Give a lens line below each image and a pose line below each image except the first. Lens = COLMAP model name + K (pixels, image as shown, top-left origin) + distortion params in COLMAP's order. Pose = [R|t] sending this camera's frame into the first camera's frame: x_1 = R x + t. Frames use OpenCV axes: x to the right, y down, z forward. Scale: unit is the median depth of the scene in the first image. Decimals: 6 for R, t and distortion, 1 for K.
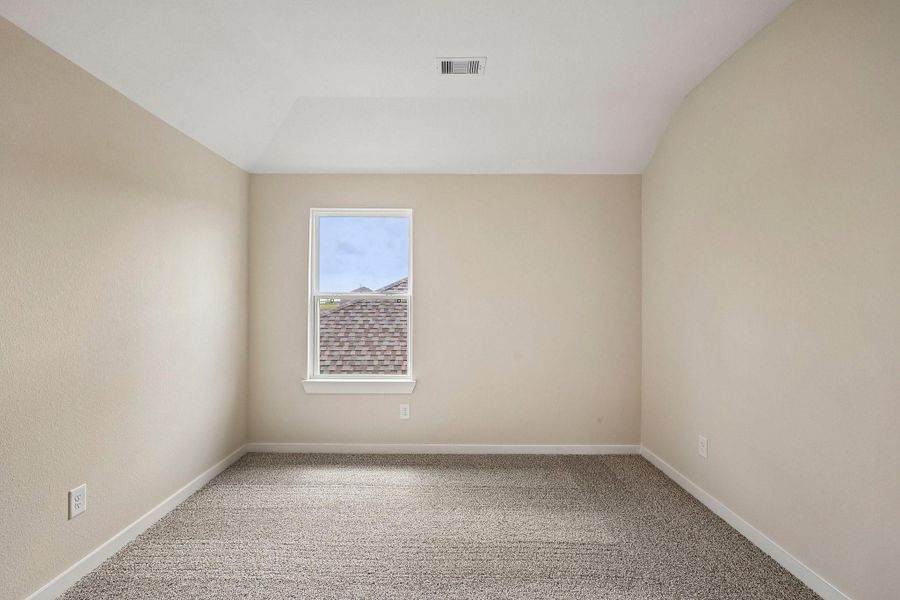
lens RADIAL K [[415.5, 0, 444.6], [0, 415.5, 299.6], [0, 0, 1]] dist [-0.006856, 0.000634]
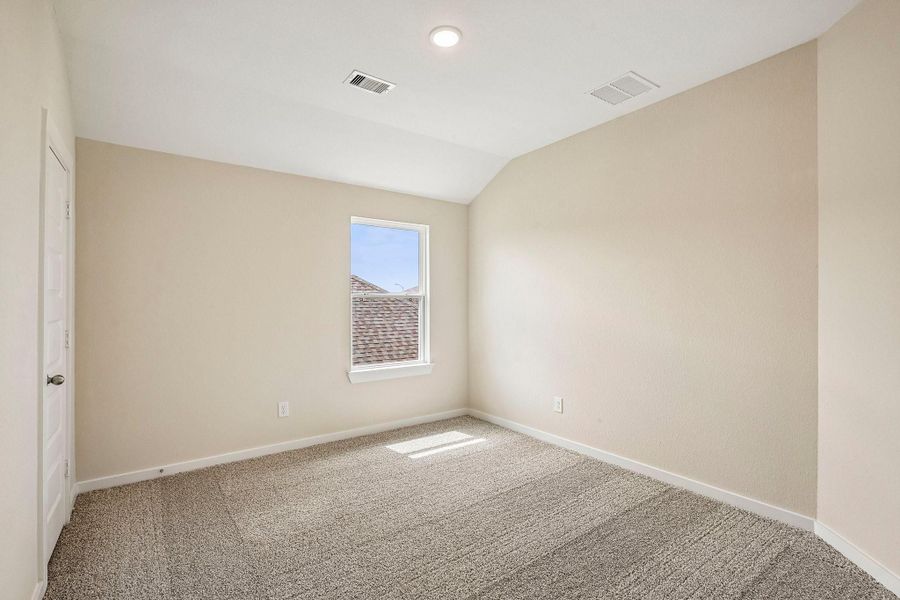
lens RADIAL K [[429.1, 0, 460.6], [0, 429.1, 298.1], [0, 0, 1]] dist [0.025231, 0.000391]
pose [[0.801029, -0.001986, 0.598622, -0.784260], [0.000745, 0.999997, 0.002321, -0.004584], [-0.598625, -0.001413, 0.801028, -0.091789]]
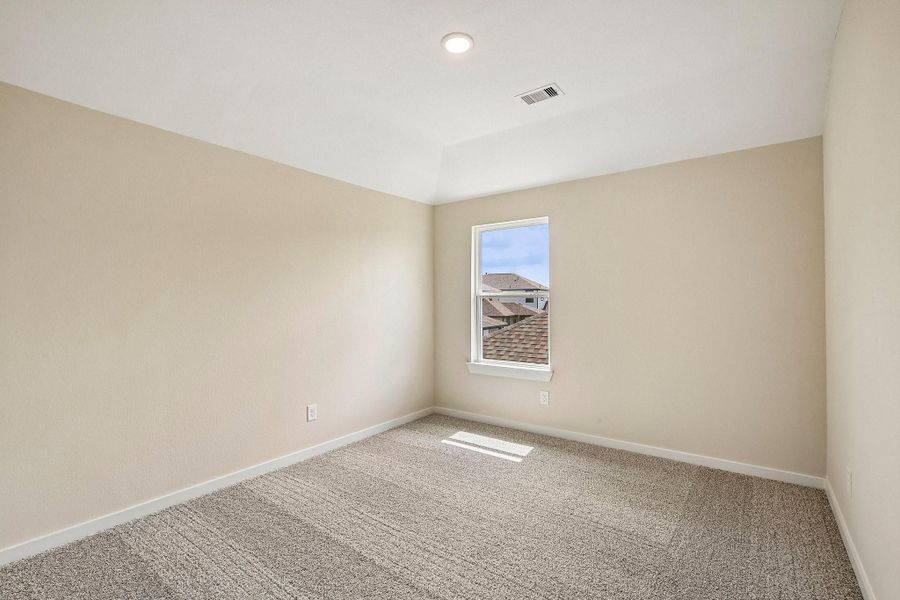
lens RADIAL K [[427.0, 0, 460.7], [0, 427.0, 299.2], [0, 0, 1]] dist [-0.018555, 0.000465]
pose [[0.806565, -0.010127, -0.591059, 0.410180], [0.012913, 0.999917, 0.000488, -0.000233], [0.591004, -0.008026, 0.806628, -0.061550]]
